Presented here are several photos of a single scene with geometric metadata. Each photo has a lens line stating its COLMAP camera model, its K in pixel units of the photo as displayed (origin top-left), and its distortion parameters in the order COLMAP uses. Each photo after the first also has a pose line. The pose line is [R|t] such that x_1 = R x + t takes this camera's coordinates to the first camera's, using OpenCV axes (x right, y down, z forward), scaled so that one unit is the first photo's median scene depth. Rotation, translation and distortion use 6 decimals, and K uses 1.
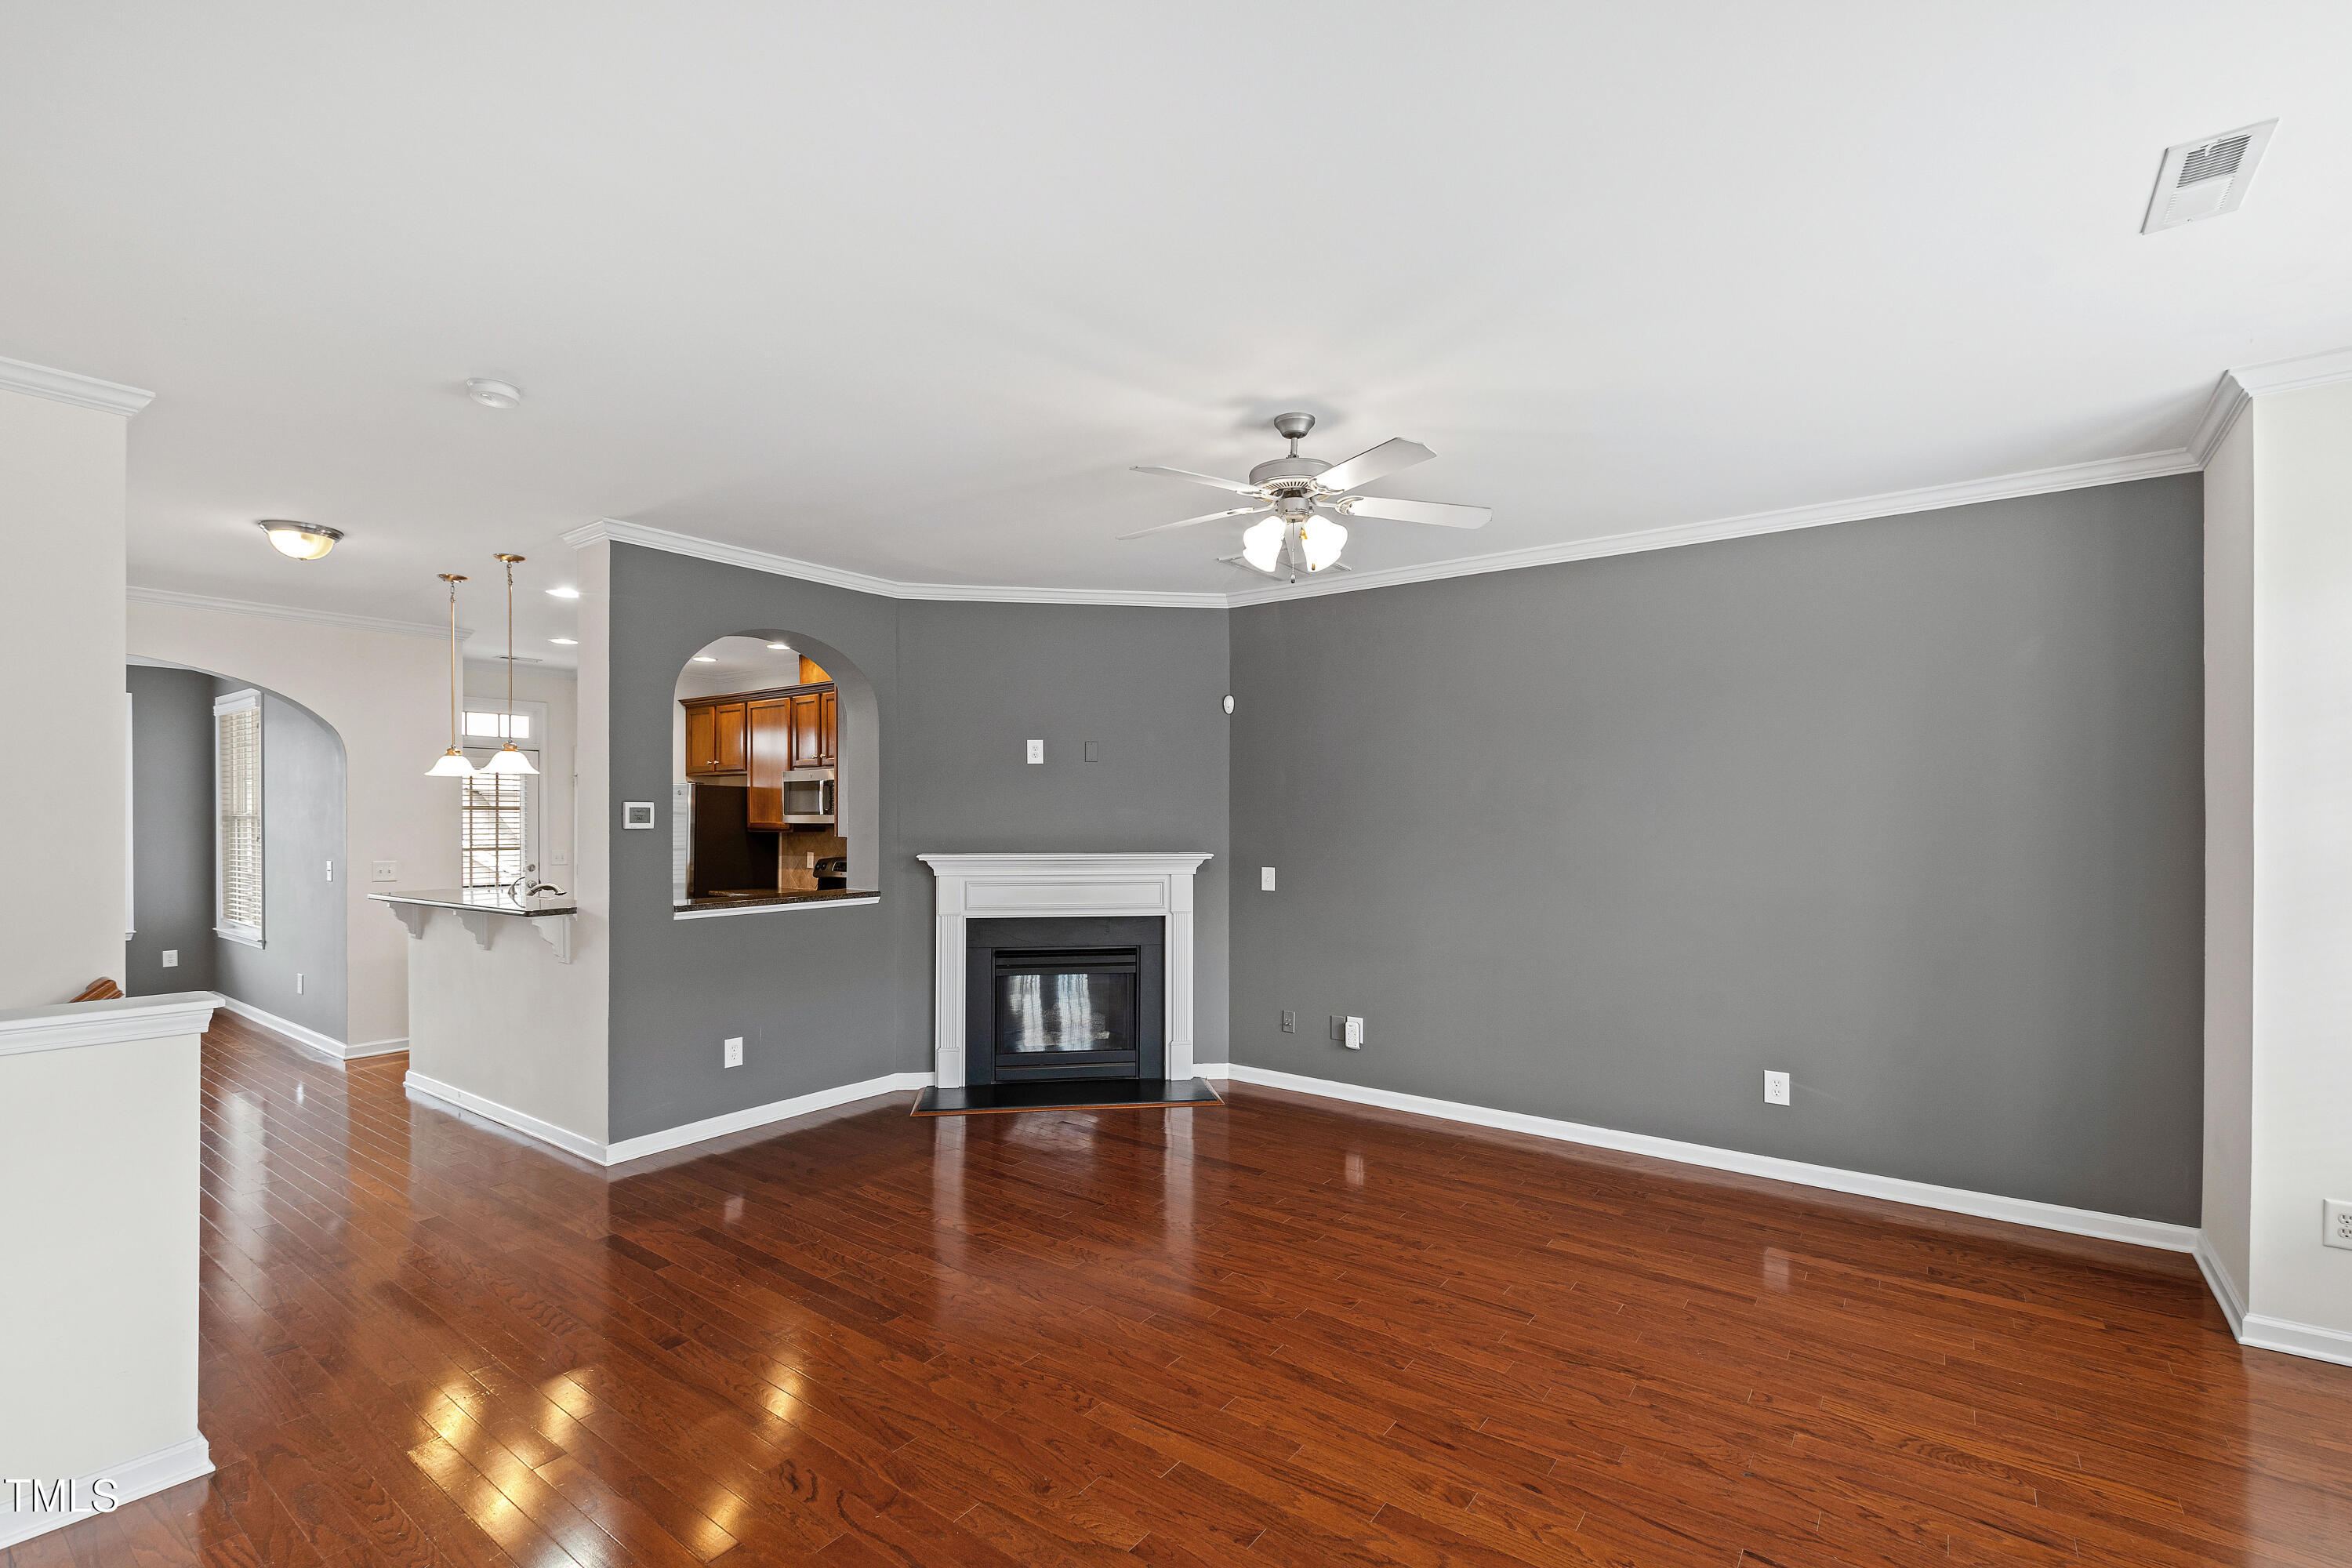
lens RADIAL K [[1043.7, 0, 1152.3], [0, 1043.7, 805.0], [0, 0, 1]] dist [0.000130, -0.000025]
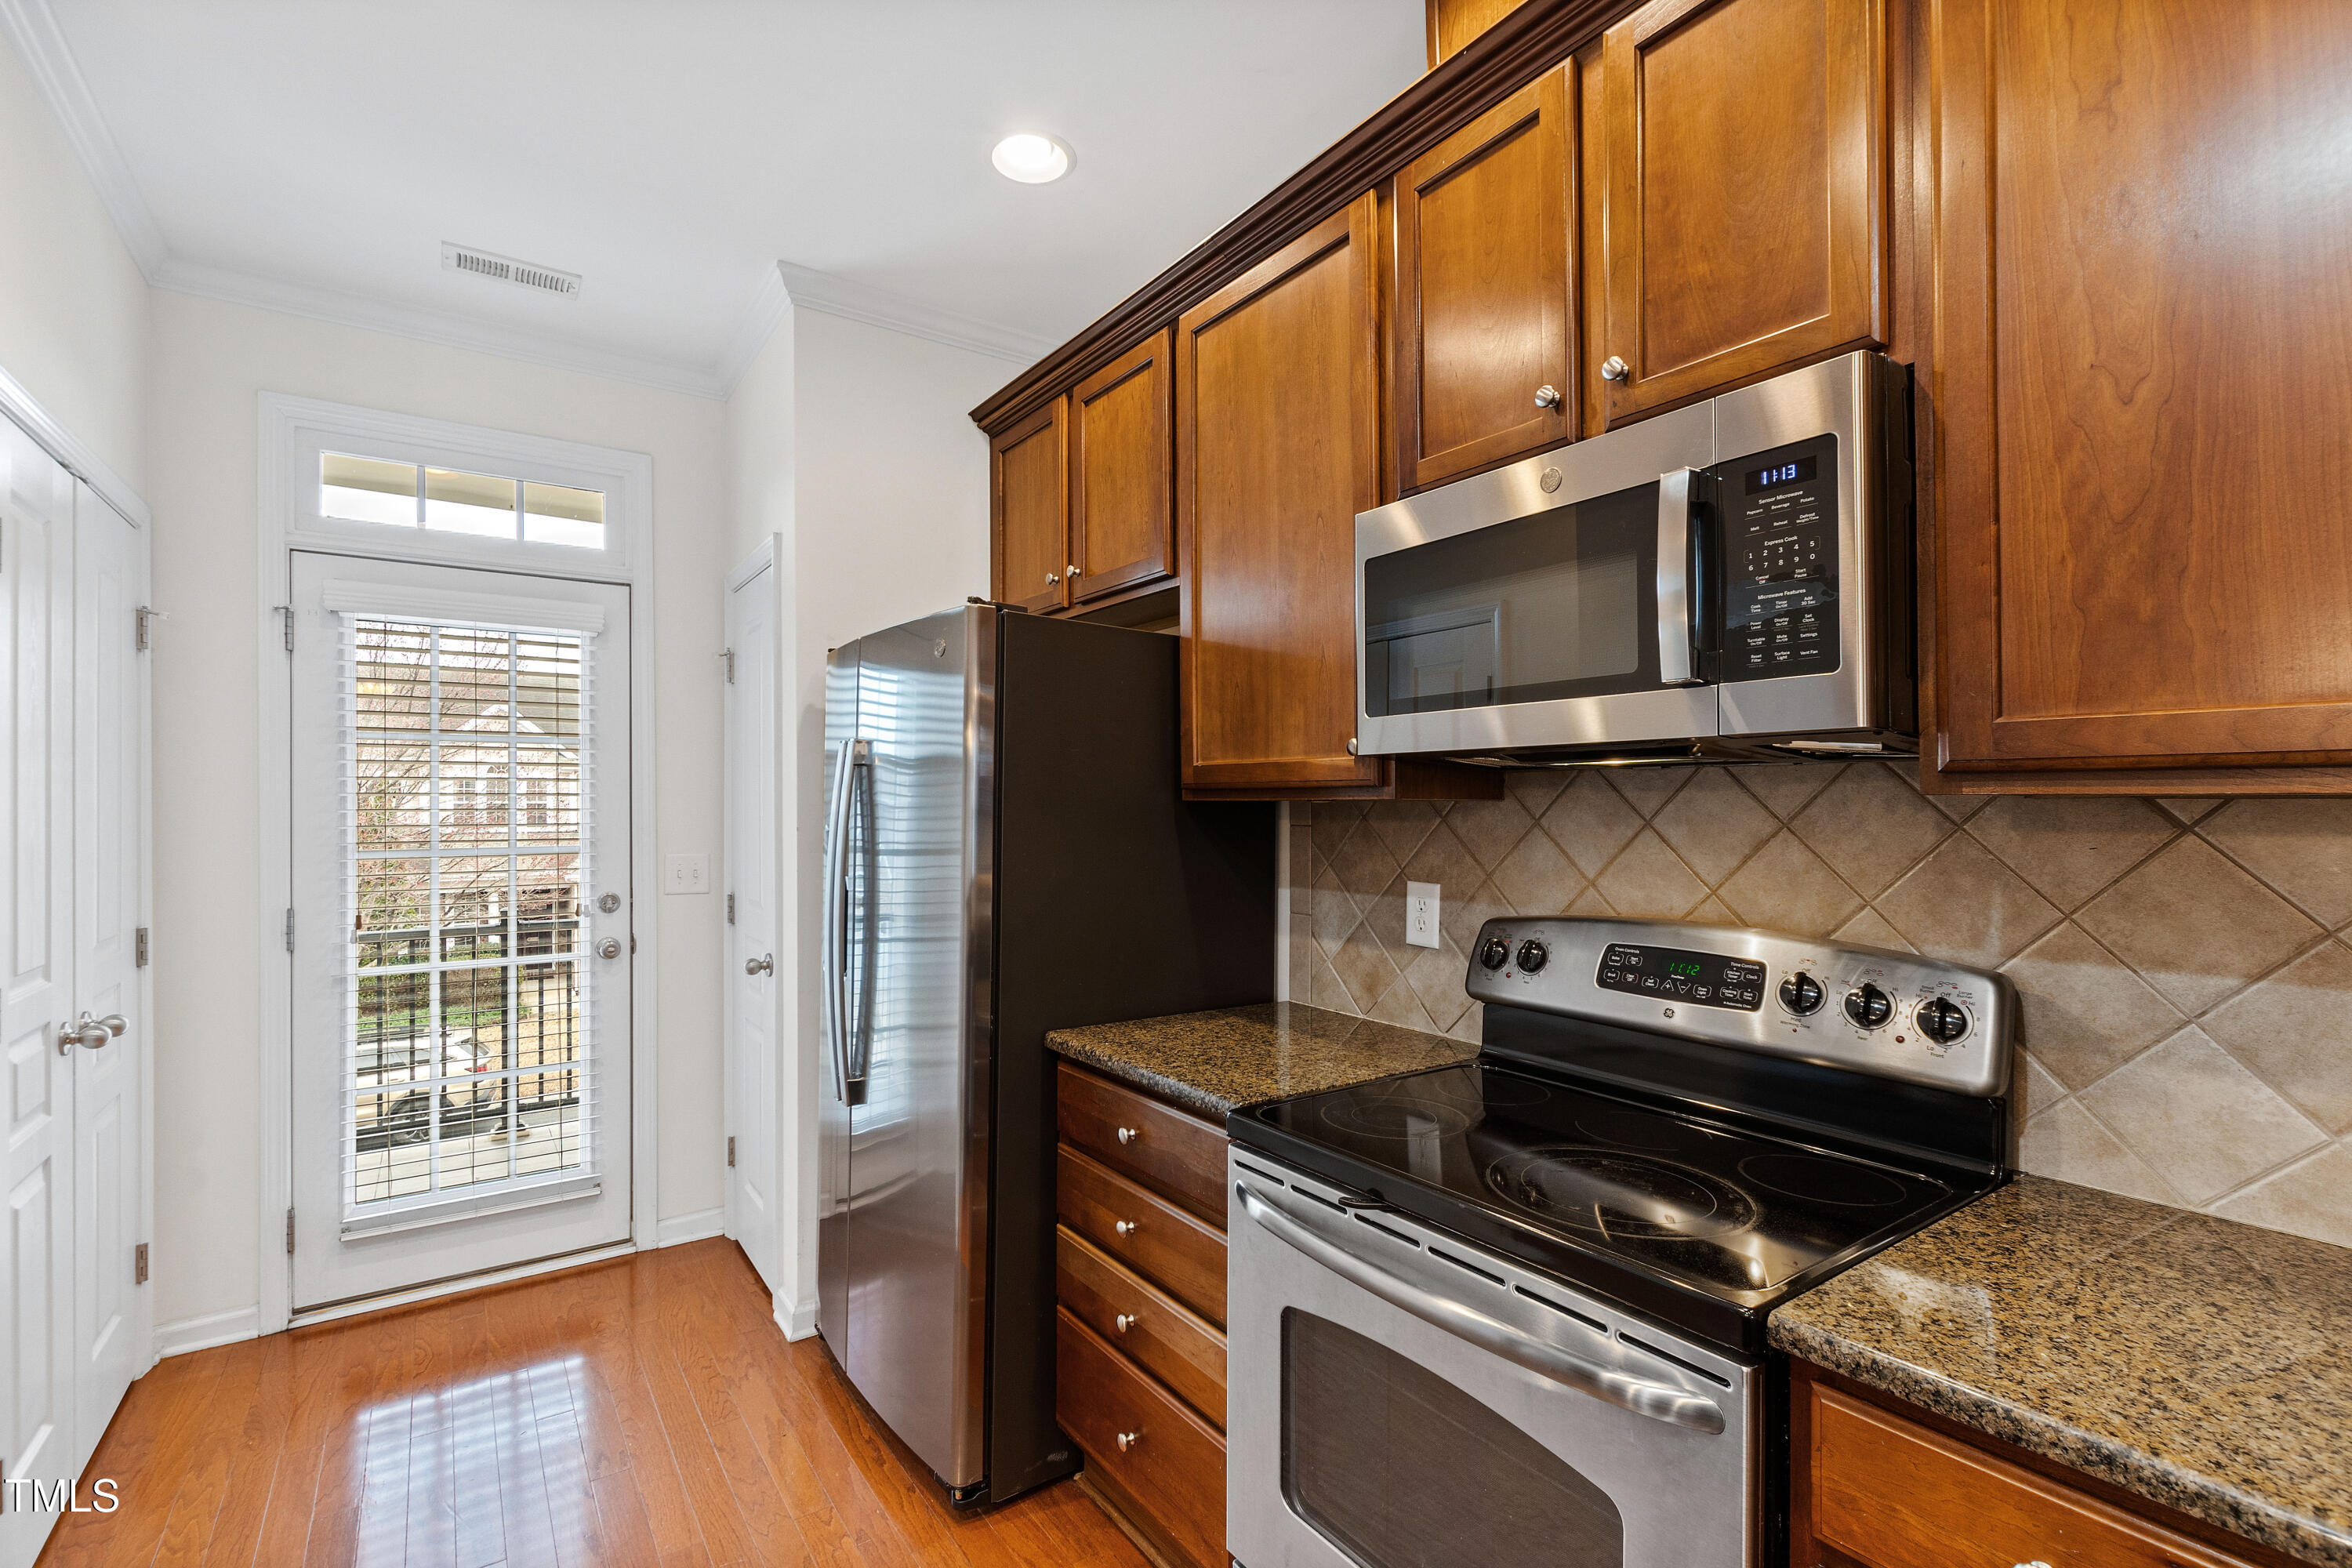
lens RADIAL K [[1043.7, 0, 1152.3], [0, 1043.7, 805.0], [0, 0, 1]] dist [0.000130, -0.000025]
pose [[0.948233, 0.000902, -0.317574, -0.443450], [0.003051, 0.999924, 0.011951, 0.033770], [0.317561, -0.012301, 0.948158, 1.064567]]
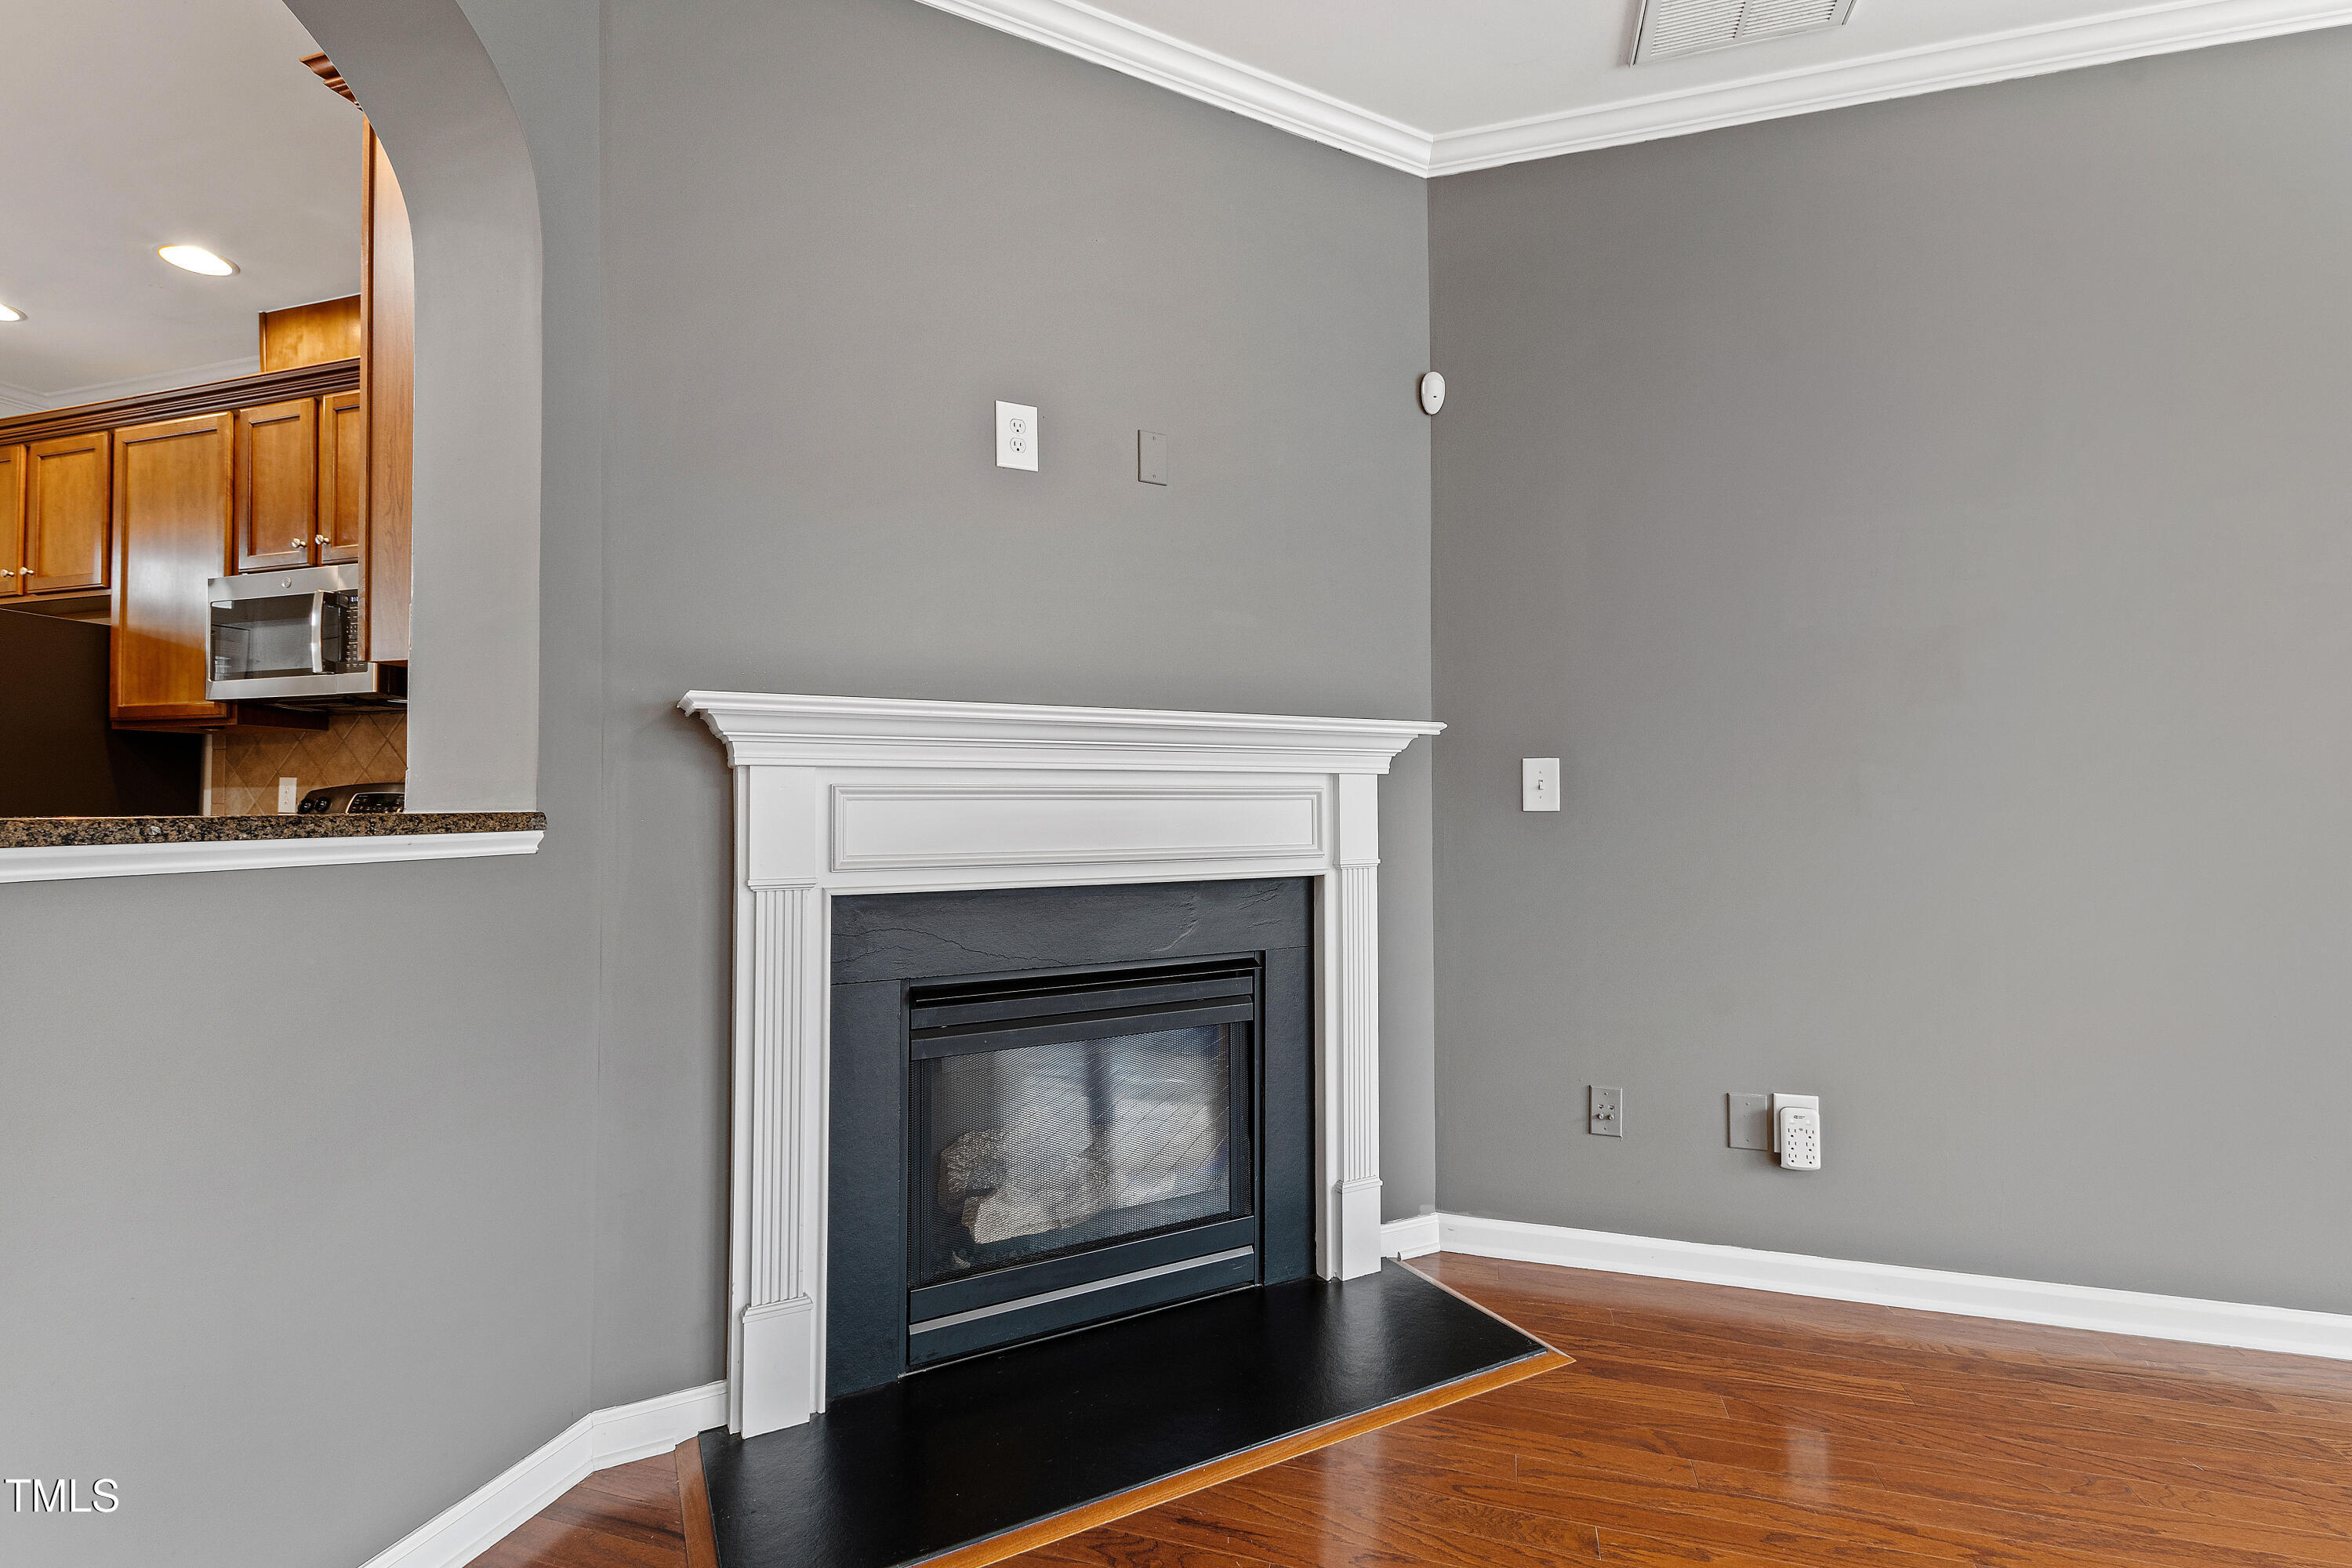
lens RADIAL K [[1092.2, 0, 1165.5], [0, 1092.2, 772.3], [0, 0, 1]] dist [0.000444, -0.001351]
pose [[0.939773, 0.006711, 0.341733, -0.192167], [-0.000549, 0.999836, -0.018123, 0.073531], [-0.341799, 0.016844, 0.939622, 0.618821]]
